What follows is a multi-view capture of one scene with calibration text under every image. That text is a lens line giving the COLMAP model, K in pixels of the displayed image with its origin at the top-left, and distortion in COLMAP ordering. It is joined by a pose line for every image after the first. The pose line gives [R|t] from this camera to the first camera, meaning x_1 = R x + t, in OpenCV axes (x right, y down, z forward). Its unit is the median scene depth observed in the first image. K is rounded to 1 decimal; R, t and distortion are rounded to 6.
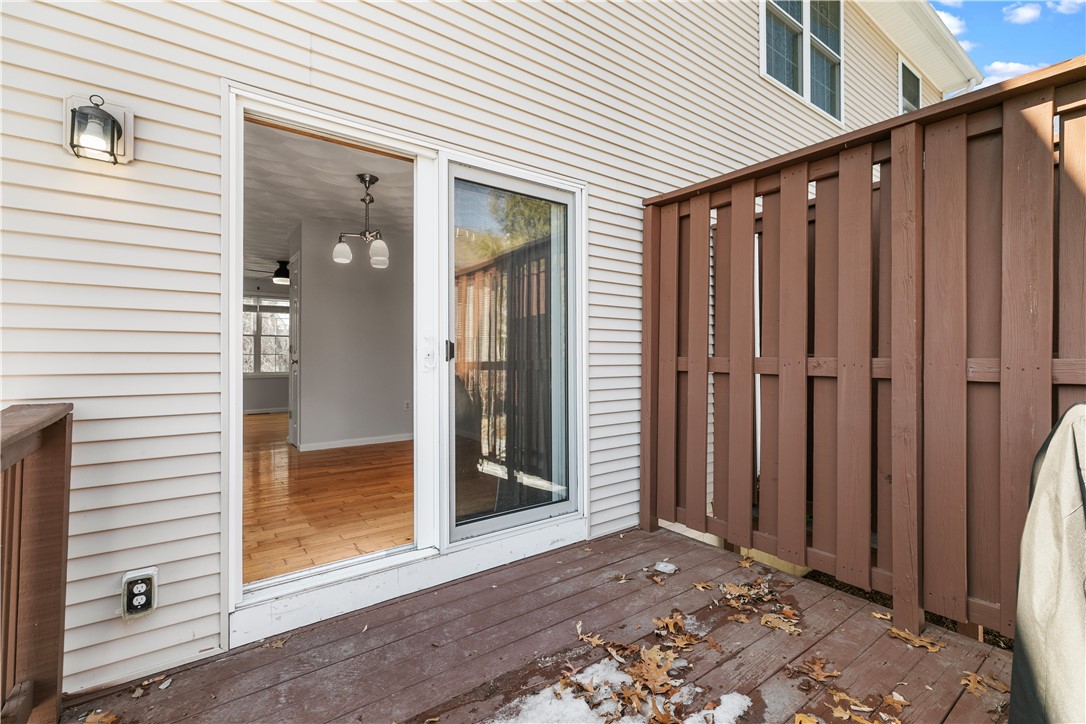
lens RADIAL K [[494.3, 0, 537.9], [0, 494.3, 362.5], [0, 0, 1]] dist [-0.012200, 0.000238]
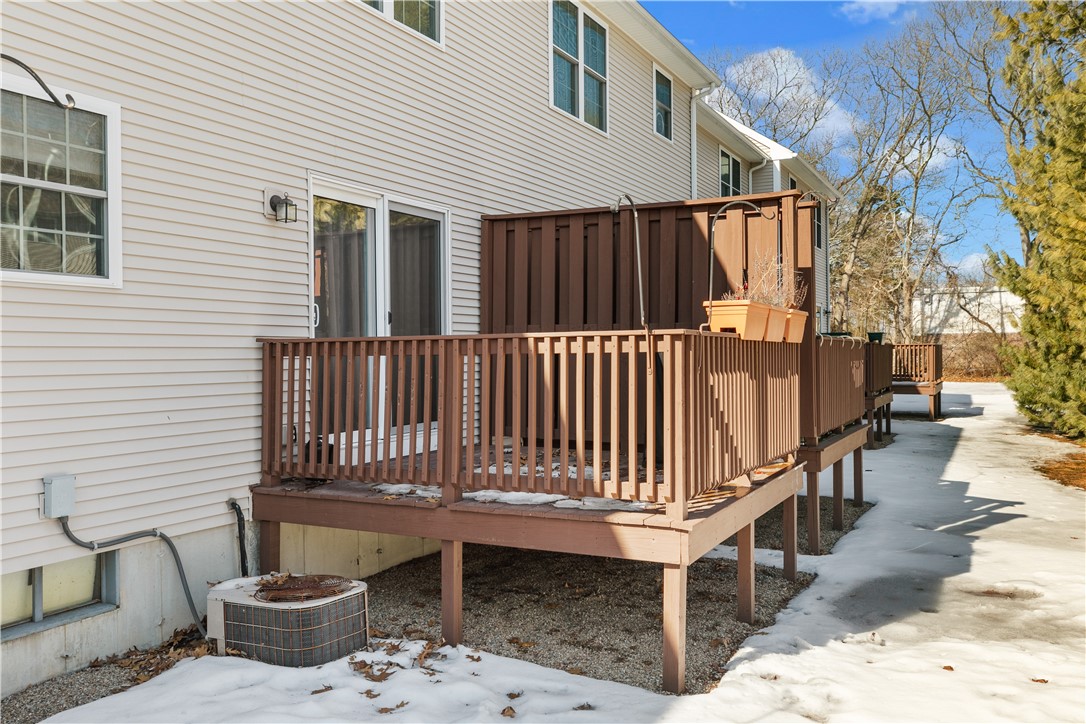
lens RADIAL K [[917.4, 0, 543.3], [0, 917.4, 358.2], [0, 0, 1]] dist [0.004807, 0.001315]
pose [[0.895673, -0.009528, 0.444612, -0.705089], [0.007673, 0.999953, 0.005973, 0.060429], [-0.444648, -0.001939, 0.895703, -1.268058]]
